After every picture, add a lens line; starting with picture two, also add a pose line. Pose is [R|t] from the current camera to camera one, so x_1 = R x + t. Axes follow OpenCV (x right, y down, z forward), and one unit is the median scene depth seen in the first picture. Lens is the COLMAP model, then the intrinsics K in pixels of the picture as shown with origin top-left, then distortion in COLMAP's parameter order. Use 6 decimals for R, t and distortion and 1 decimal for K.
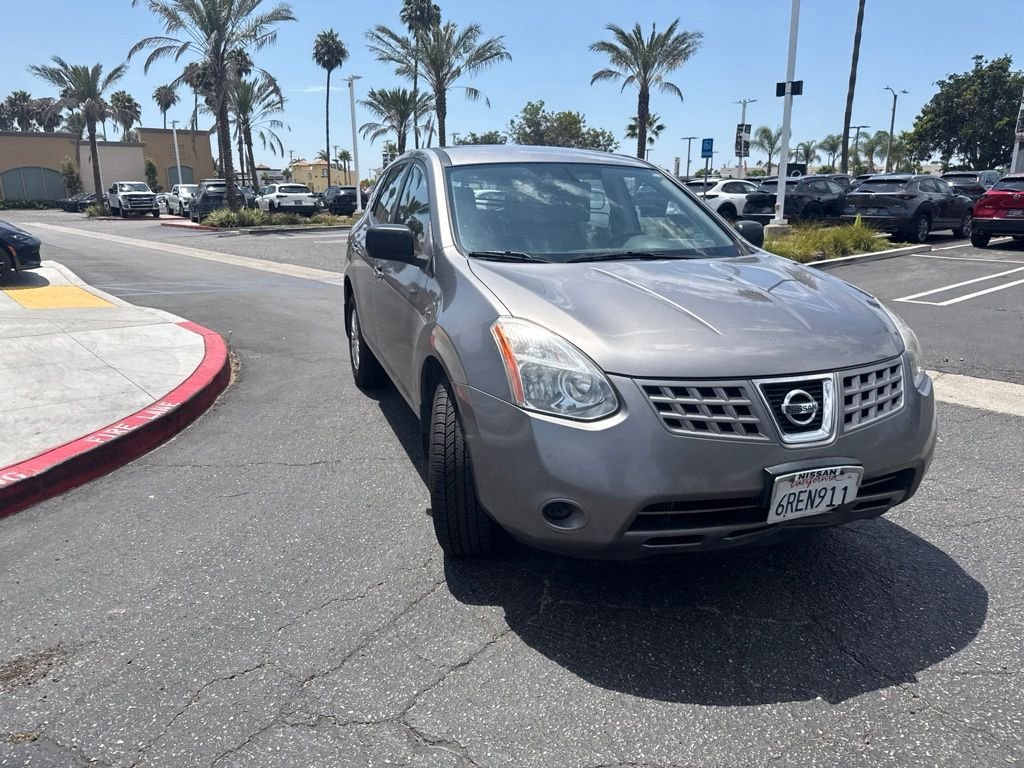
lens RADIAL K [[719.3, 0, 510.6], [0, 719.3, 388.9], [0, 0, 1]] dist [0.023156, -0.034177]
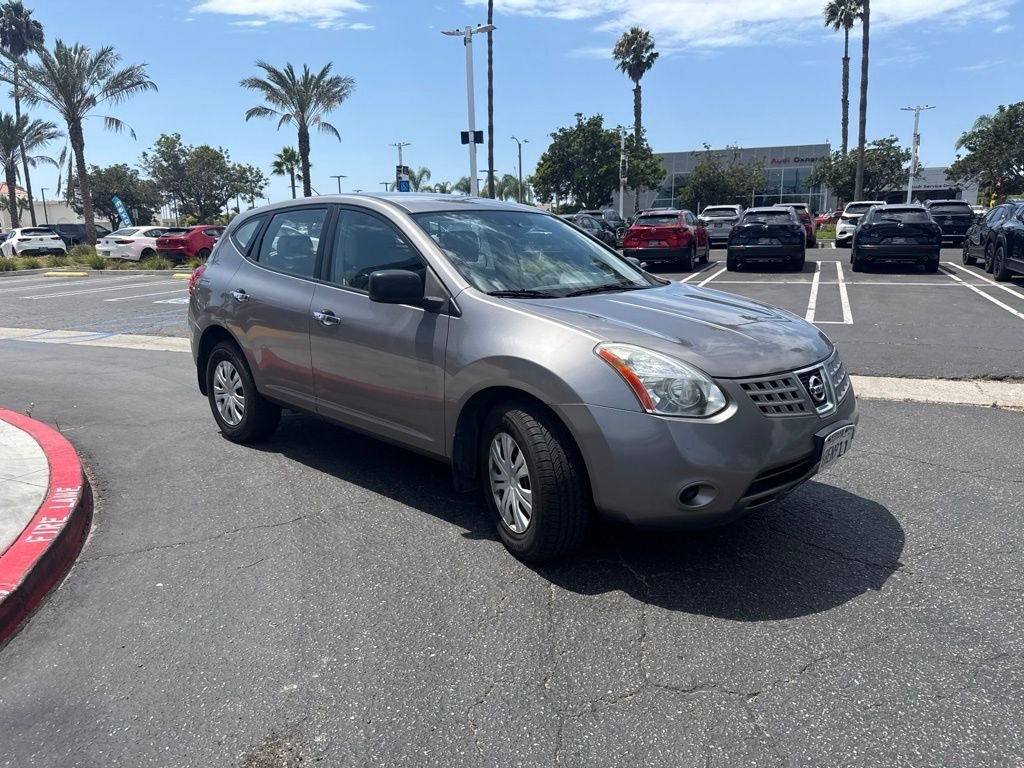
lens RADIAL K [[719.3, 0, 510.6], [0, 719.3, 388.9], [0, 0, 1]] dist [0.023156, -0.034177]
pose [[0.891786, -0.109833, 0.438925, -0.158010], [0.130403, 0.991317, -0.016887, -0.005880], [-0.433259, 0.072297, 0.898365, 0.000801]]
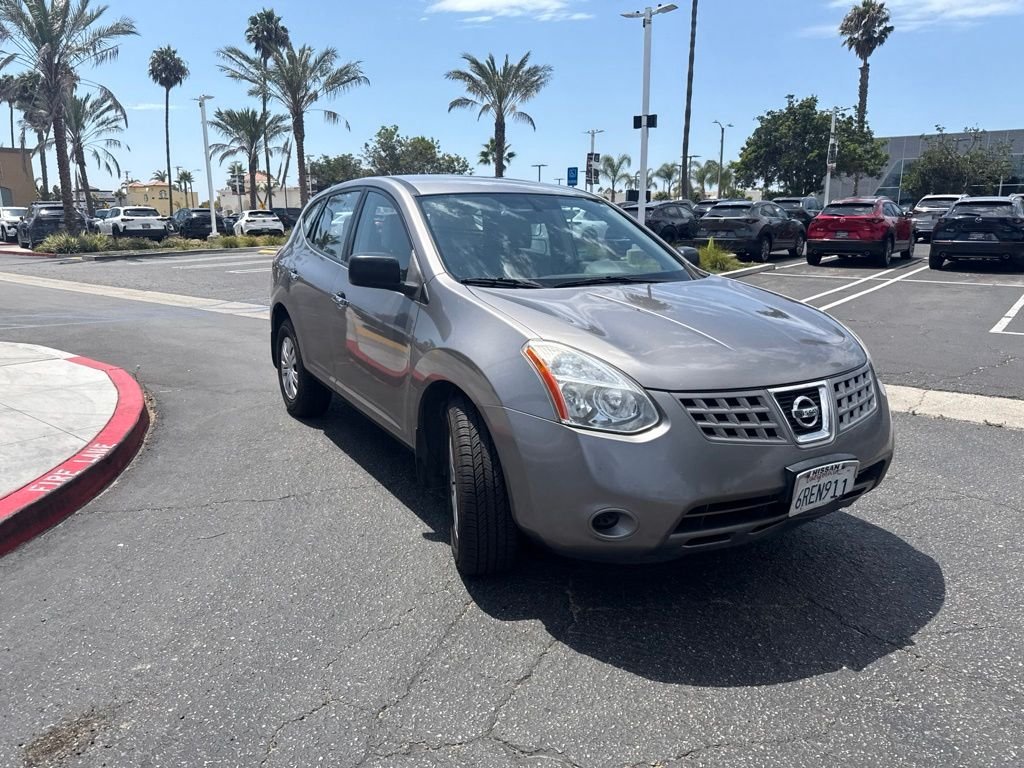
lens RADIAL K [[720.3, 0, 511.3], [0, 720.3, 380.0], [0, 0, 1]] dist [0.017219, -0.026272]
pose [[0.980503, -0.042361, 0.191884, -0.057454], [0.050297, 0.998061, -0.036675, -0.001241], [-0.189958, 0.045611, 0.980732, -0.006266]]
